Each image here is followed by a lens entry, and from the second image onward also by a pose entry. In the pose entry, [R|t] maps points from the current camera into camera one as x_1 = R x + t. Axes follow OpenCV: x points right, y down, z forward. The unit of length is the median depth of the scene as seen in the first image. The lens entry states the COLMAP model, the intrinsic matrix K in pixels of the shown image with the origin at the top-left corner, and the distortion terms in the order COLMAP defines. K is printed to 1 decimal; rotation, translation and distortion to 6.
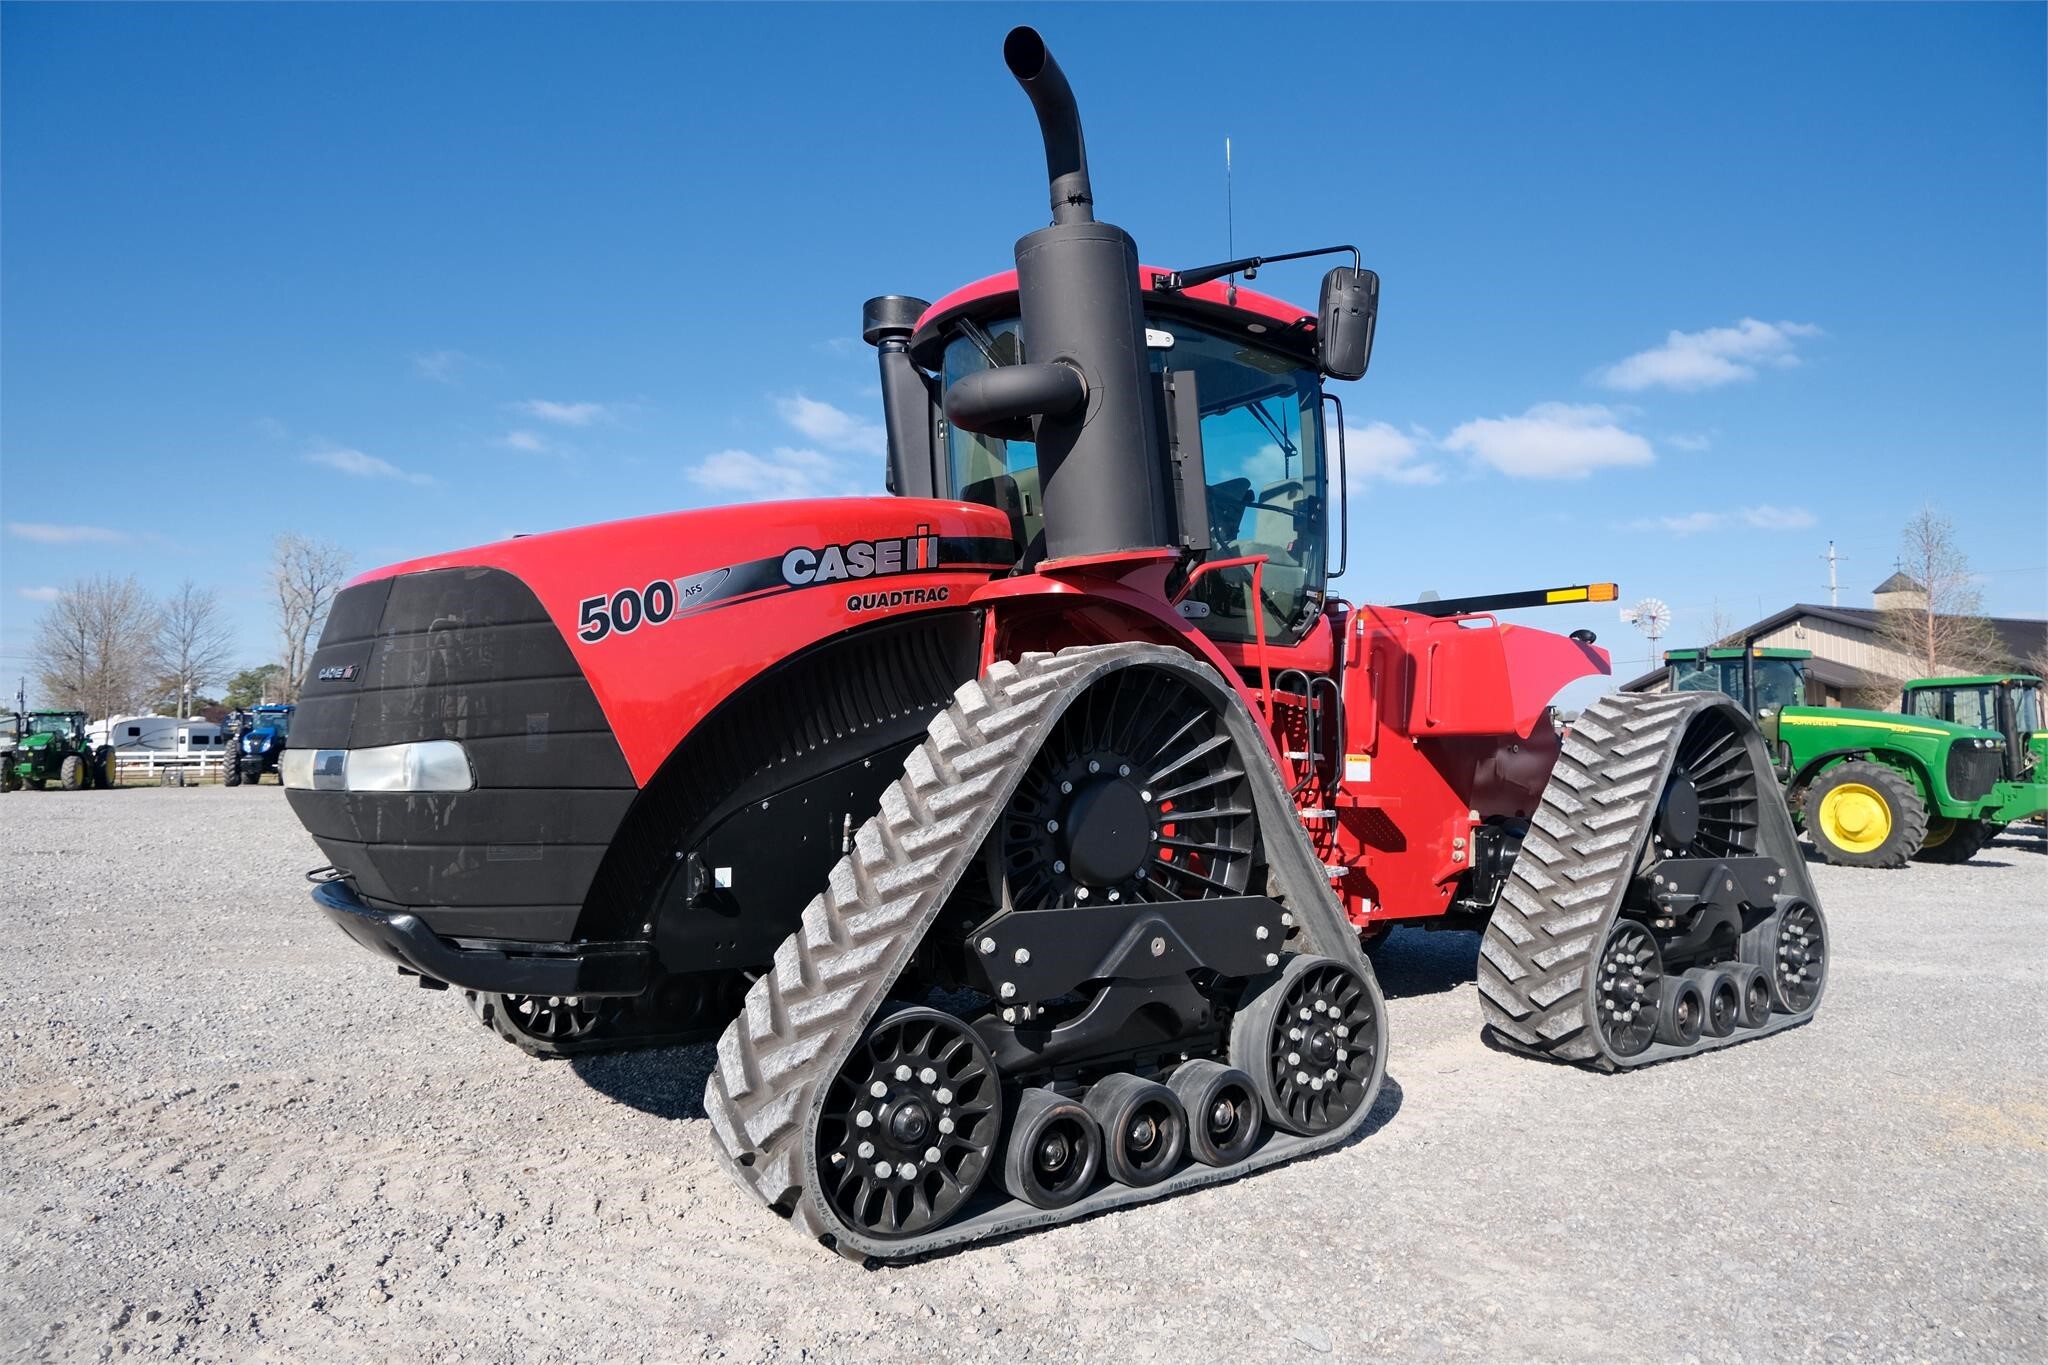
lens RADIAL K [[1278.7, 0, 1025.7], [0, 1278.7, 671.9], [0, 0, 1]] dist [-0.021027, 0.012368]
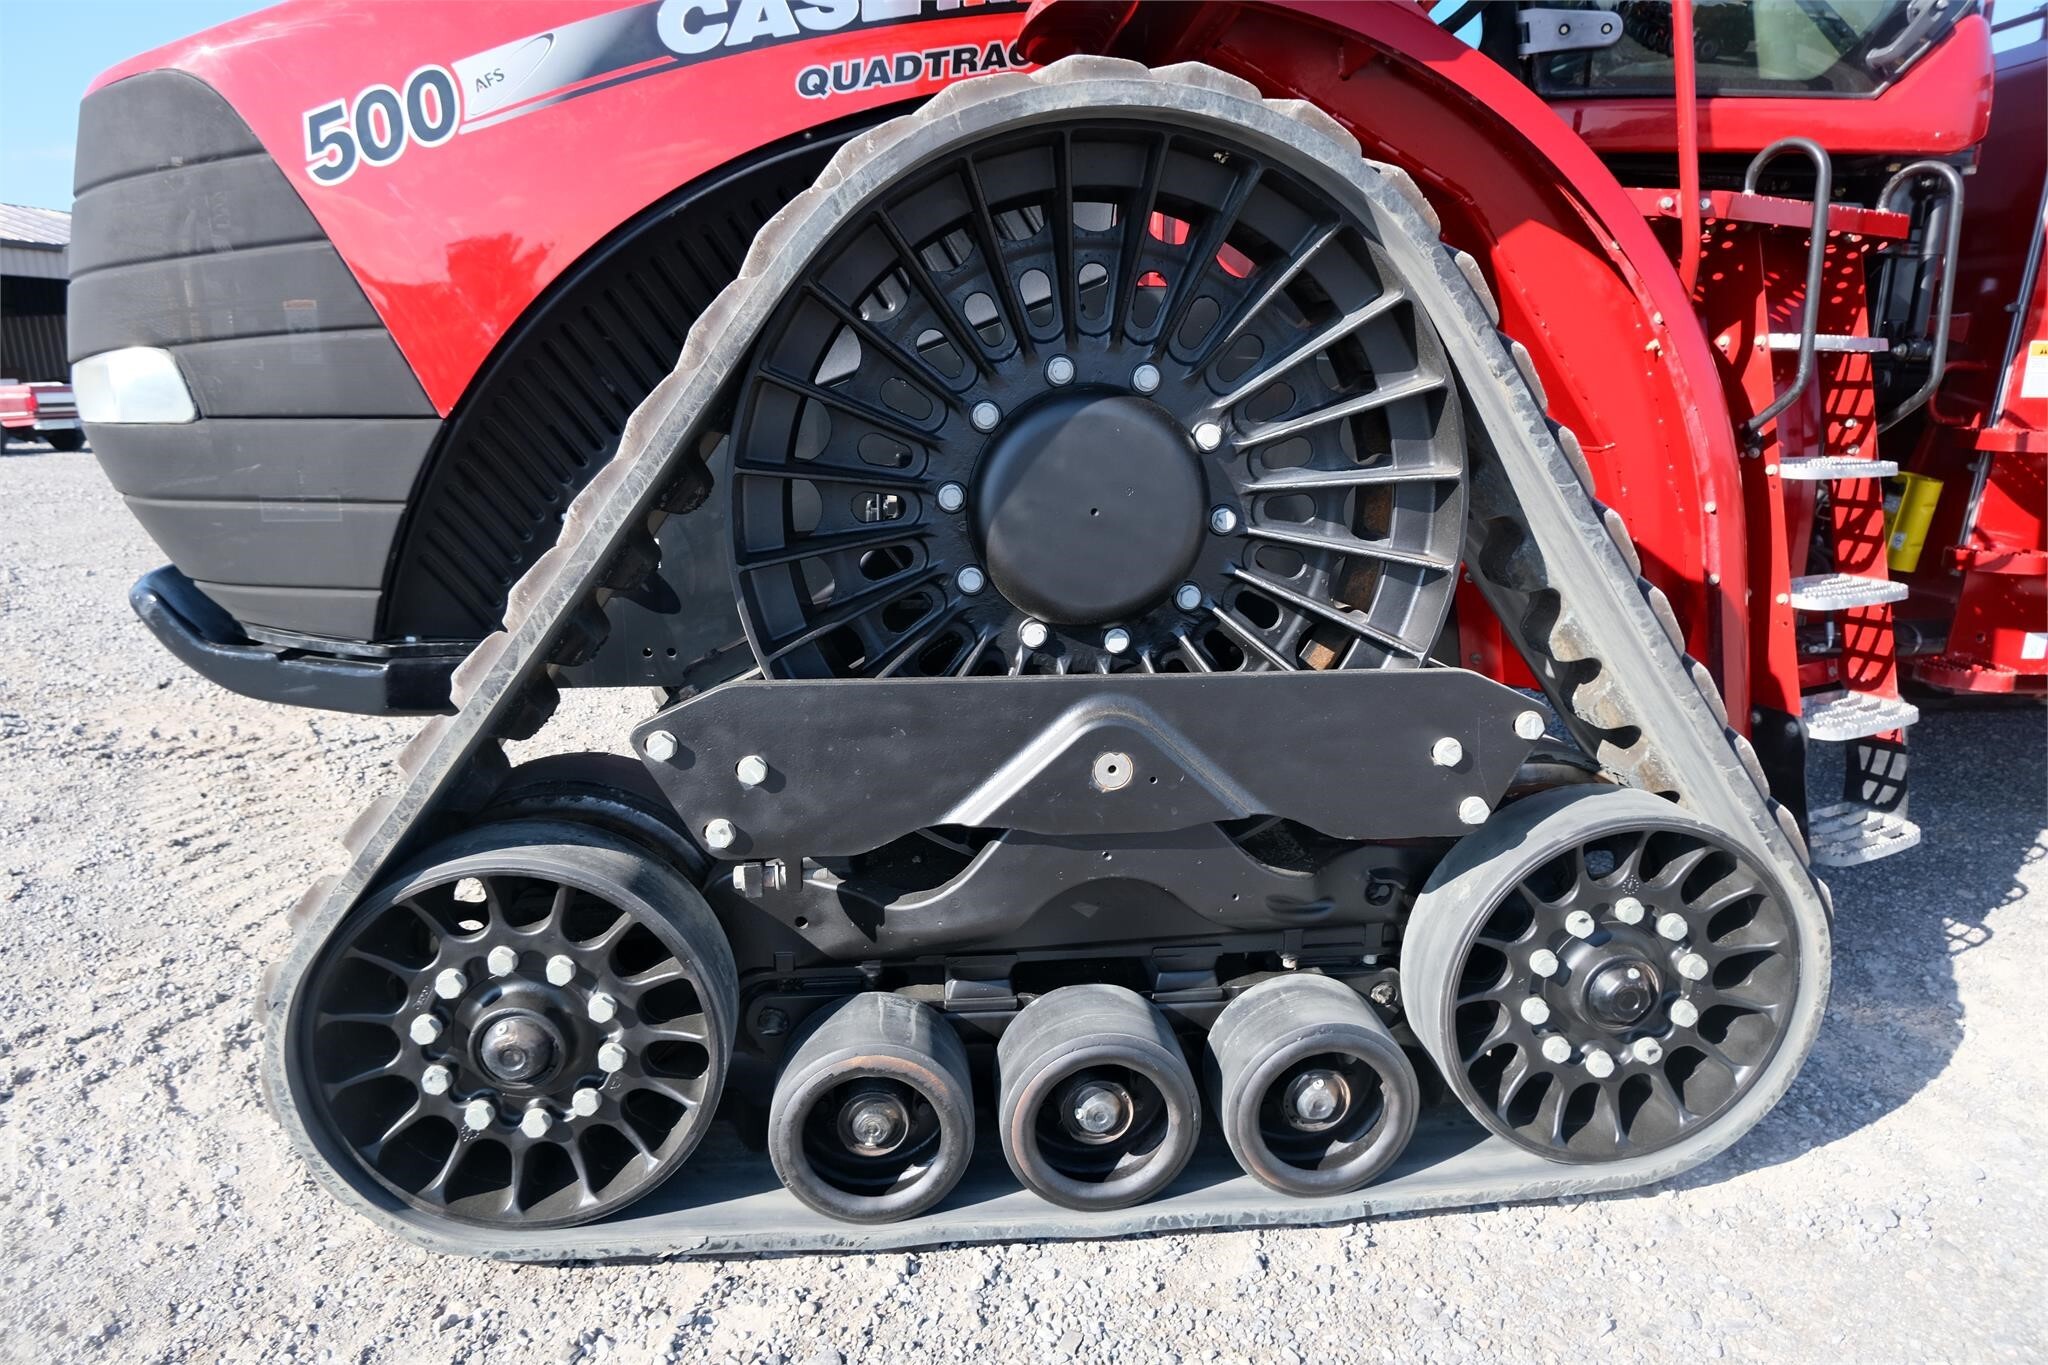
lens RADIAL K [[1278.7, 0, 1025.7], [0, 1278.7, 671.9], [0, 0, 1]] dist [-0.021027, 0.012368]
pose [[0.850970, 0.104916, -0.514628, 0.280408], [0.049850, 0.959287, 0.277998, 0.047732], [0.522843, -0.262222, 0.811095, 0.565275]]
